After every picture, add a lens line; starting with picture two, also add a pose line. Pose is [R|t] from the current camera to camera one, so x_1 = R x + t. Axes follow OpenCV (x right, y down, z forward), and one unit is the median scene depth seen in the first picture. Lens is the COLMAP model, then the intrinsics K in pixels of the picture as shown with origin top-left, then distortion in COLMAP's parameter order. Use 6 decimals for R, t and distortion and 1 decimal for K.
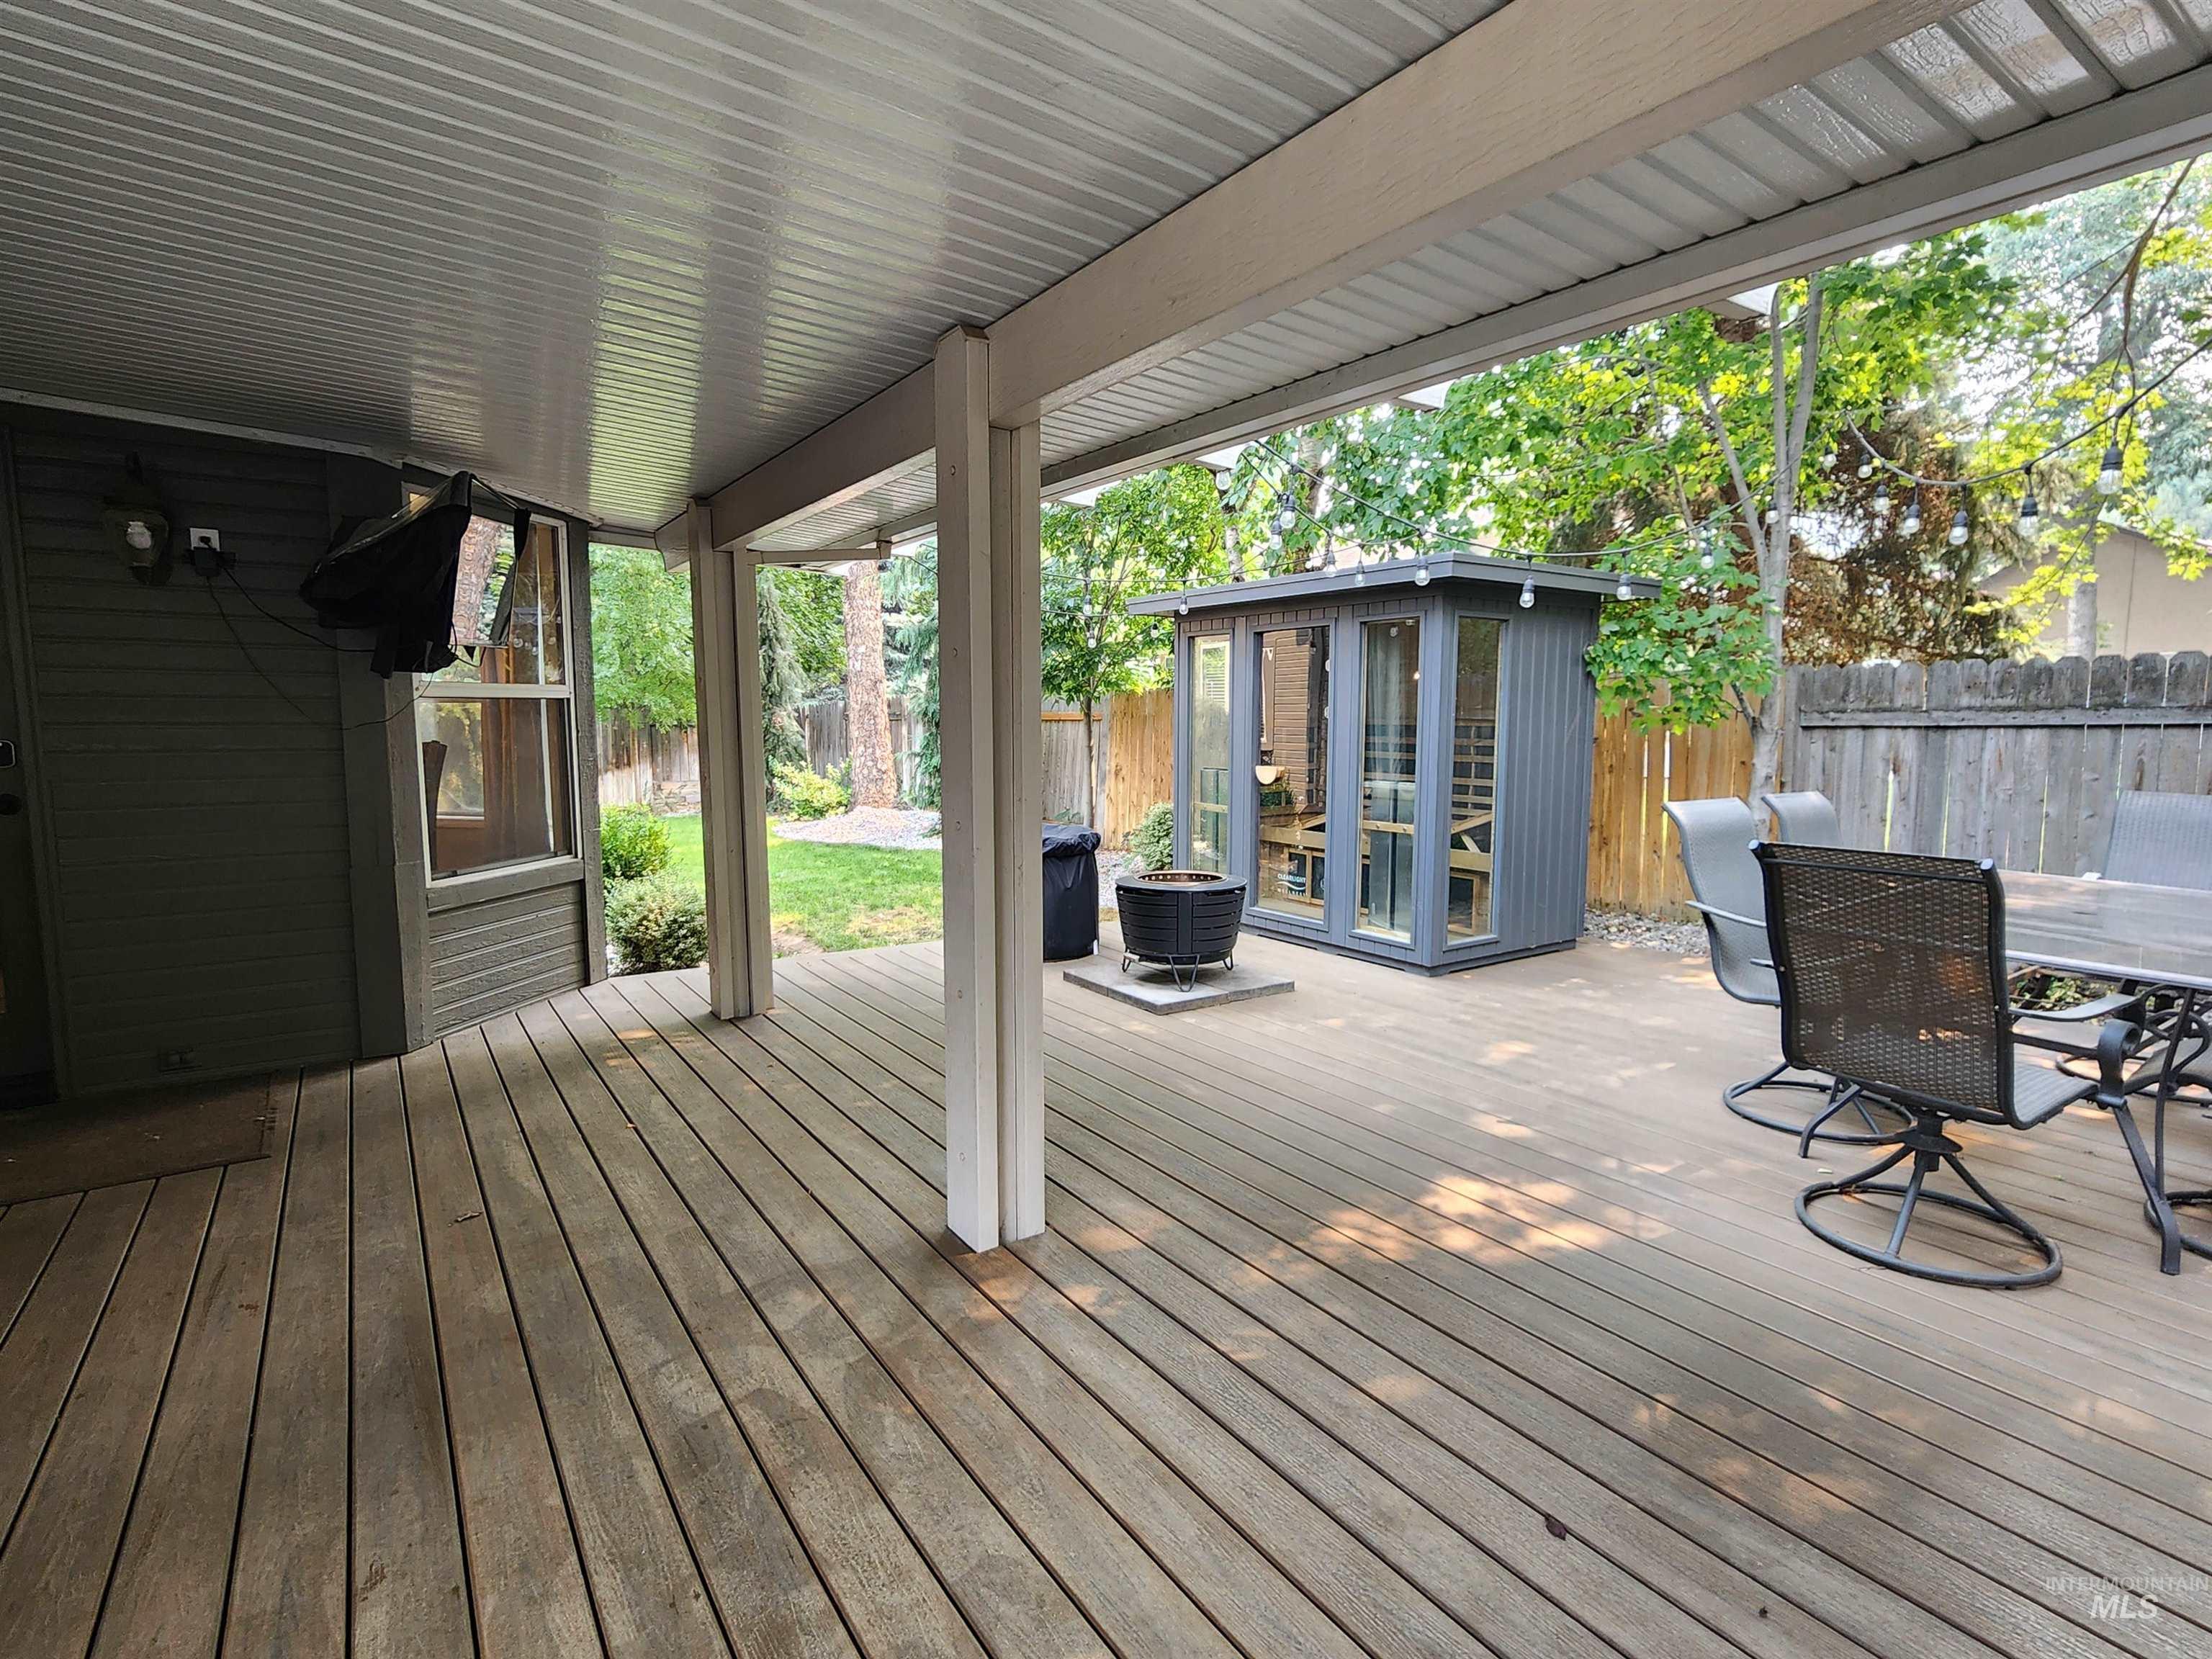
lens RADIAL K [[1096.6, 0, 1112.3], [0, 1096.6, 830.8], [0, 0, 1]] dist [0.003295, -0.000199]
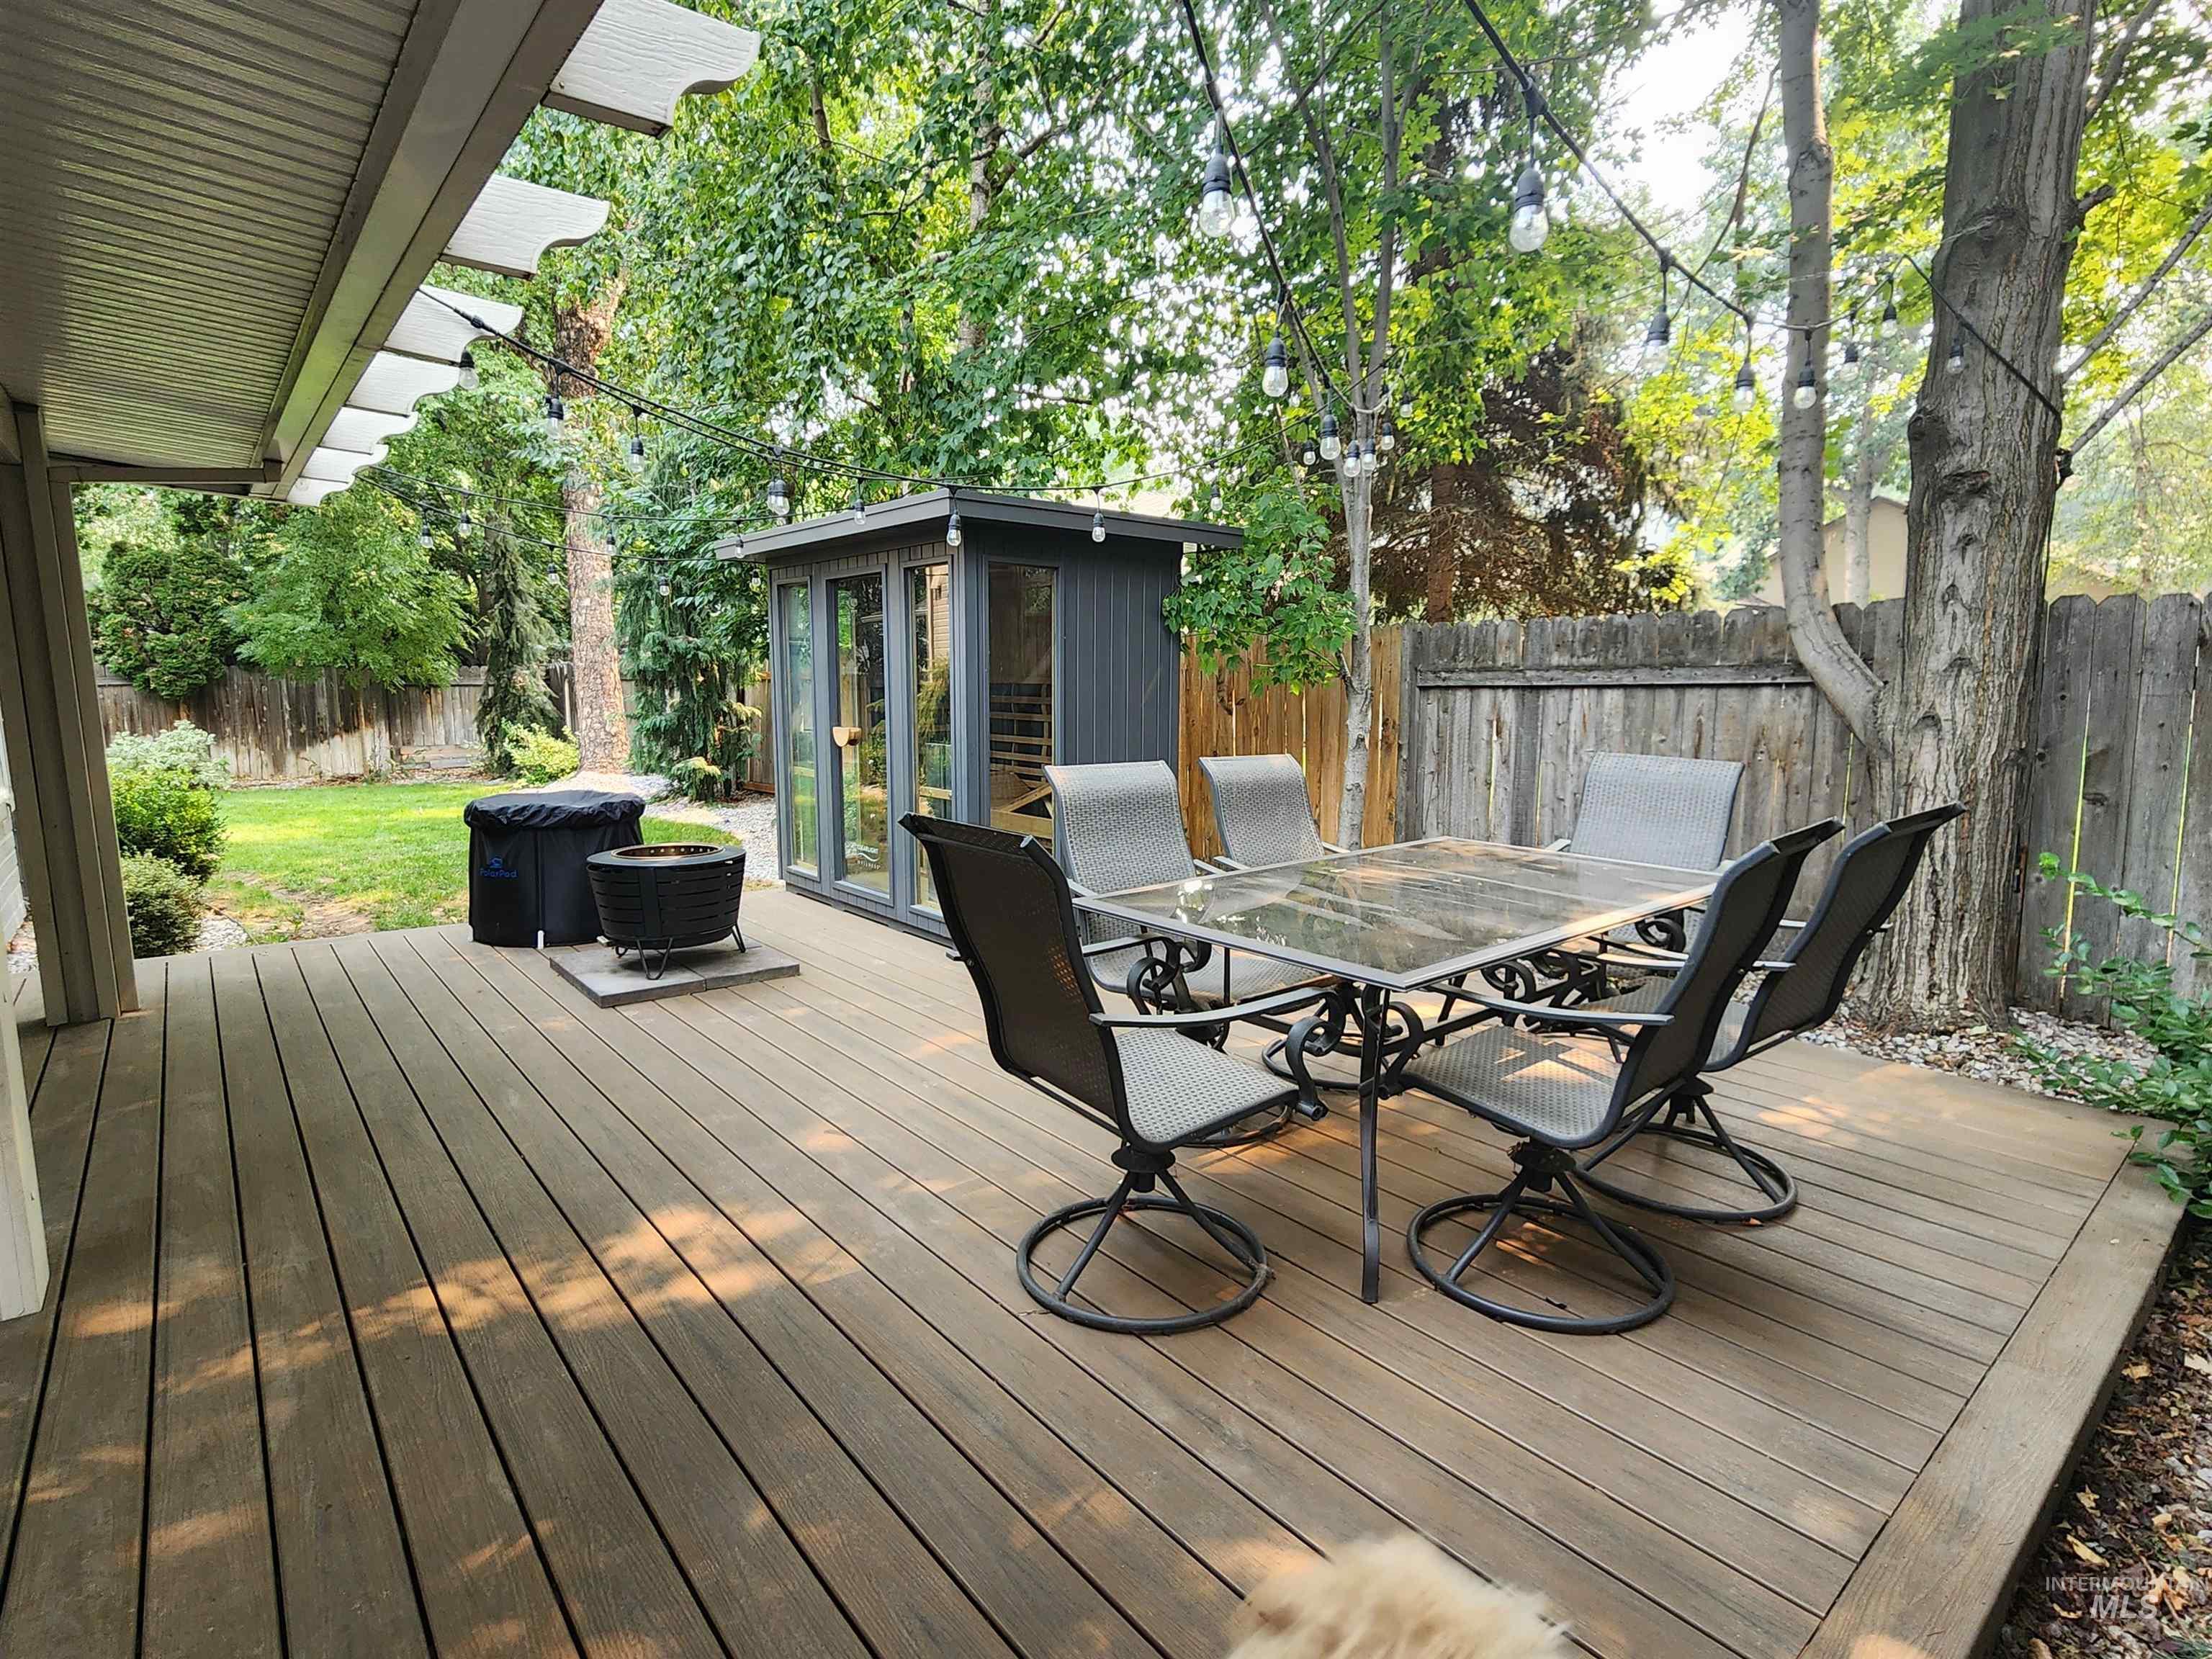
lens RADIAL K [[1096.6, 0, 1112.3], [0, 1096.6, 830.8], [0, 0, 1]] dist [0.003295, -0.000199]
pose [[0.995777, -0.007176, 0.091521, 0.314630], [0.004304, 0.999493, 0.031539, -0.000222], [-0.091701, -0.031012, 0.995304, 0.075284]]
